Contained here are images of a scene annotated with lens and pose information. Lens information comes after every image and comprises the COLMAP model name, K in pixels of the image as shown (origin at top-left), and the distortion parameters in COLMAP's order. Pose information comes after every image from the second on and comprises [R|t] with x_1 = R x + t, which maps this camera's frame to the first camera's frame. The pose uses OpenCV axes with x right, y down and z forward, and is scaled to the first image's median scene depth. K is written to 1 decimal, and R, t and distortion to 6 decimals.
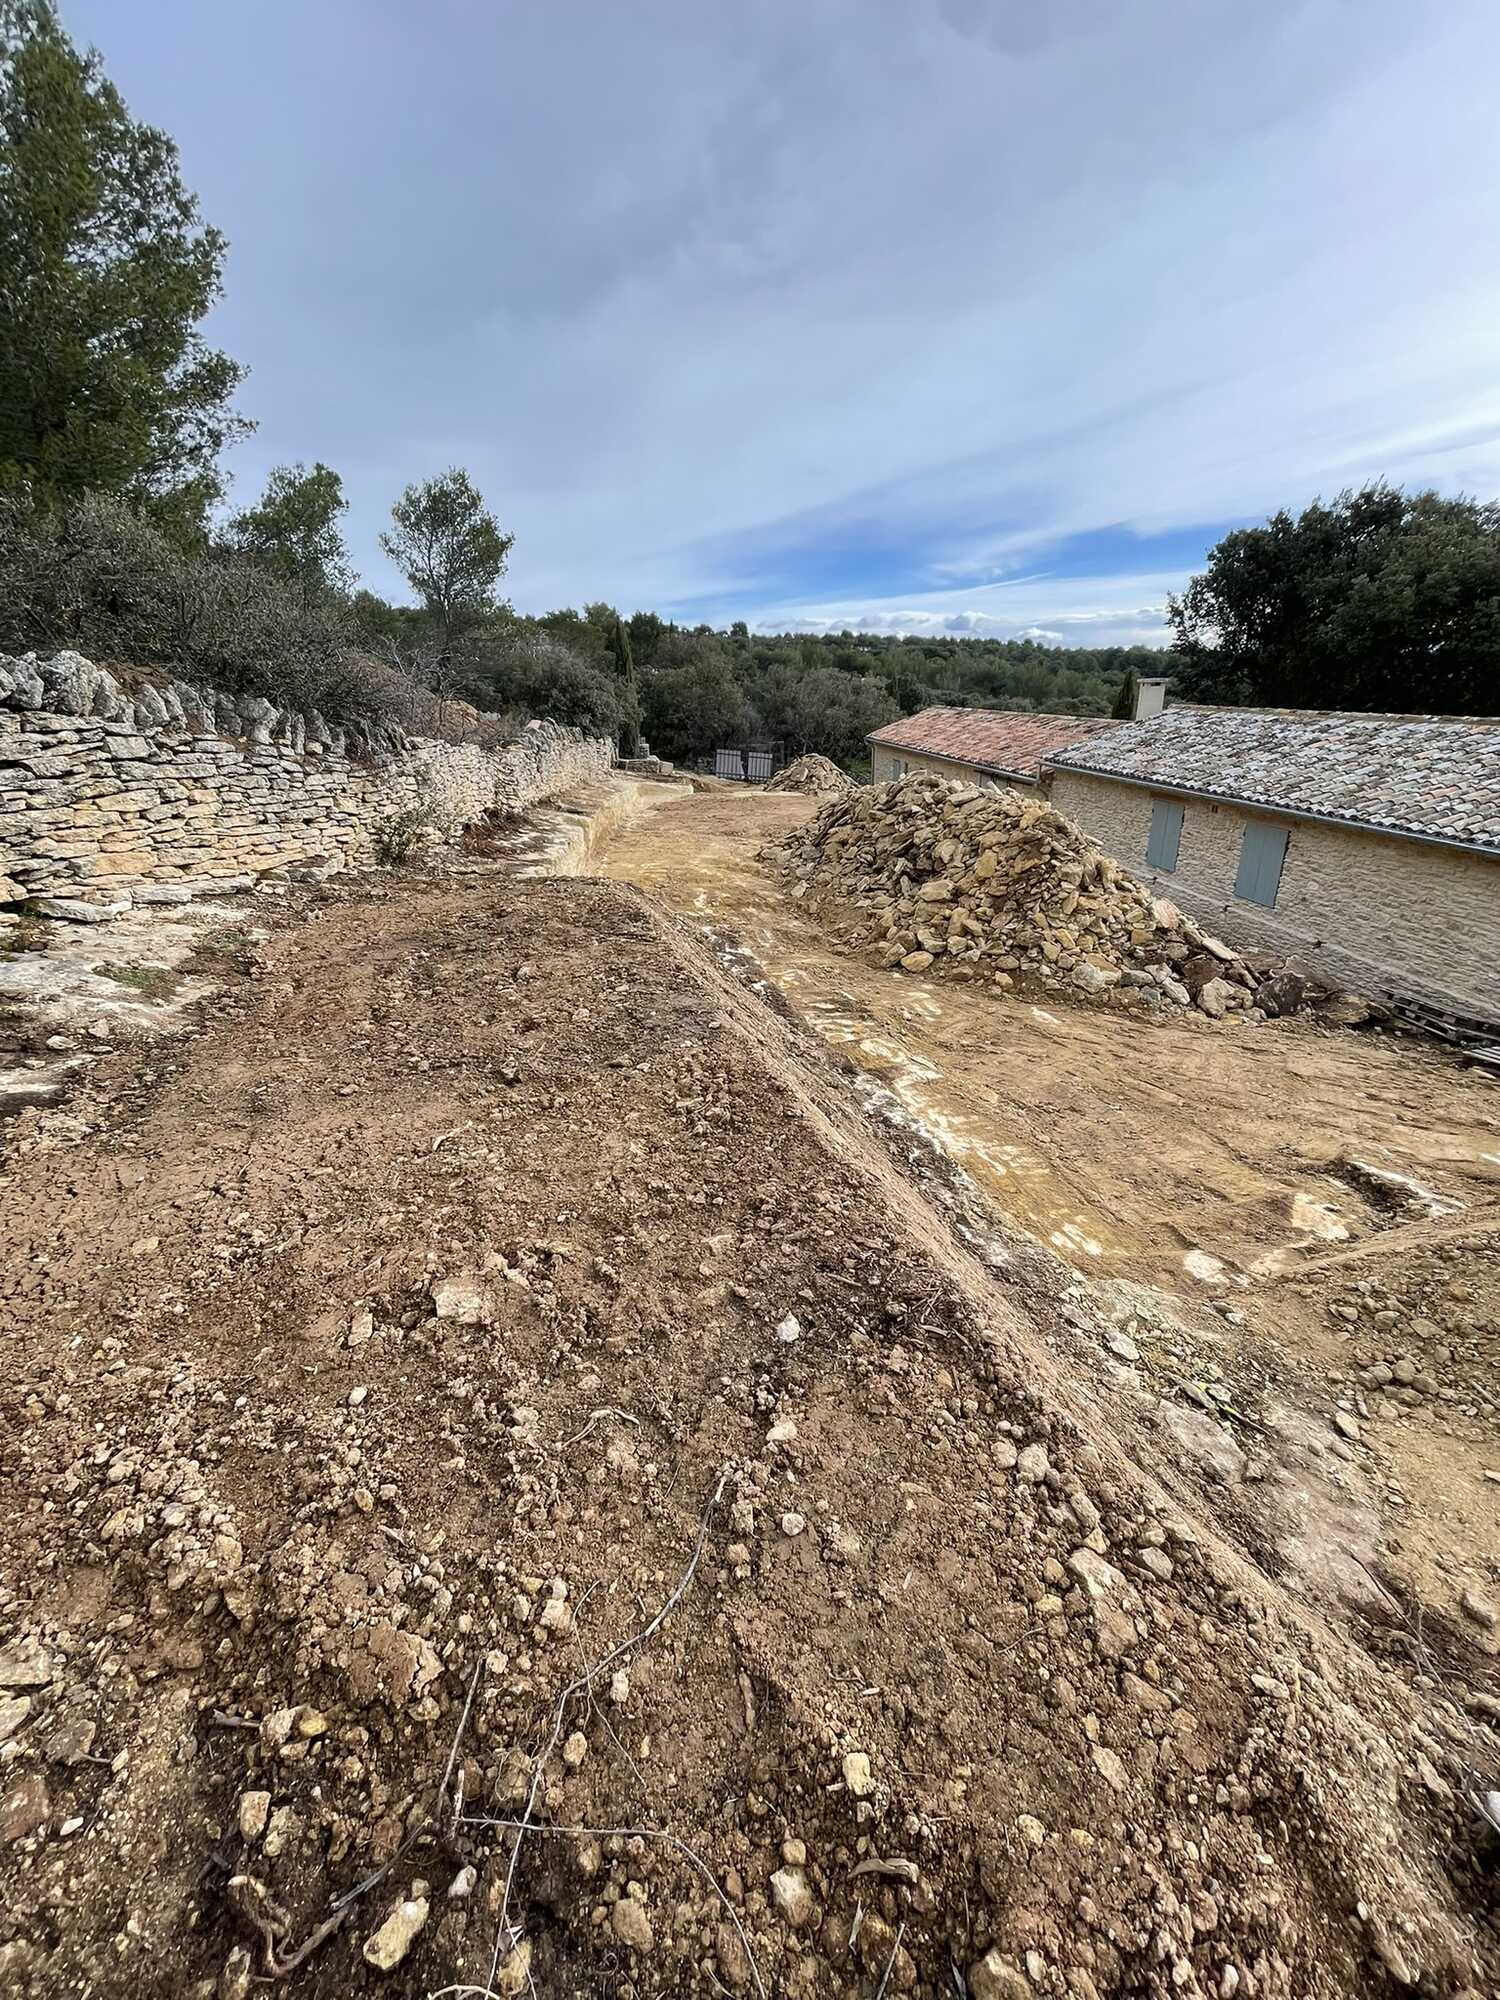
lens RADIAL K [[802.2, 0, 746.5], [0, 802.2, 1003.2], [0, 0, 1]] dist [-0.001586, -0.000487]
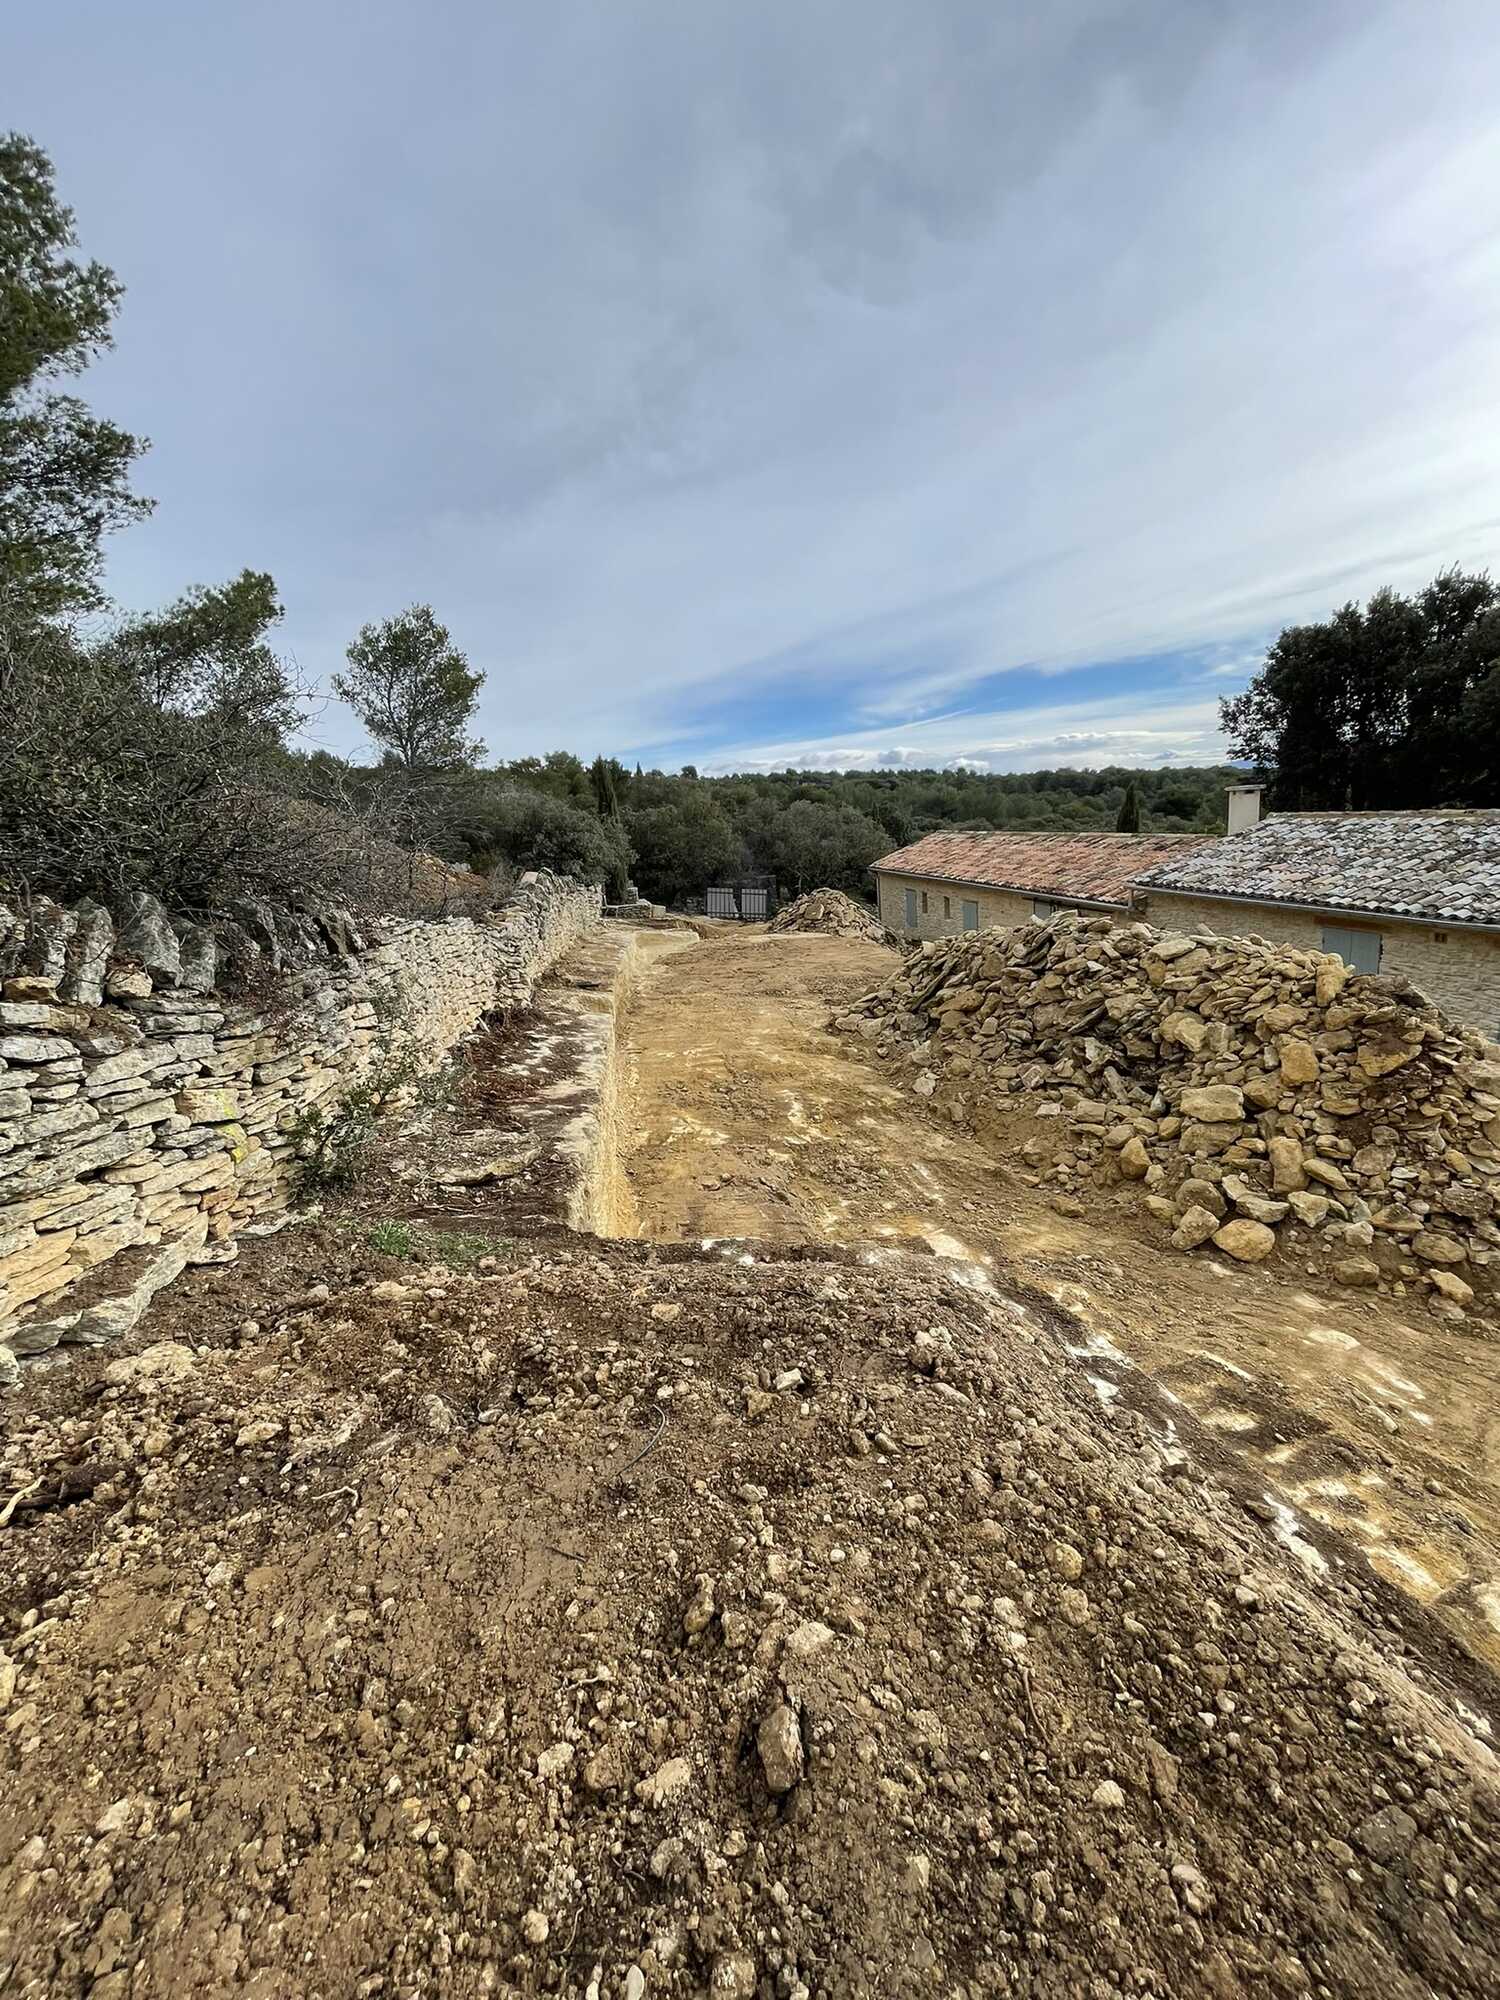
lens RADIAL K [[802.2, 0, 741.5], [0, 802.2, 1003.5], [0, 0, 1]] dist [-0.001586, -0.000487]
pose [[0.997123, -0.061173, 0.044771, -0.106557], [0.067337, 0.986012, -0.152464, -0.099192], [-0.034818, 0.155040, 0.987294, 0.256371]]
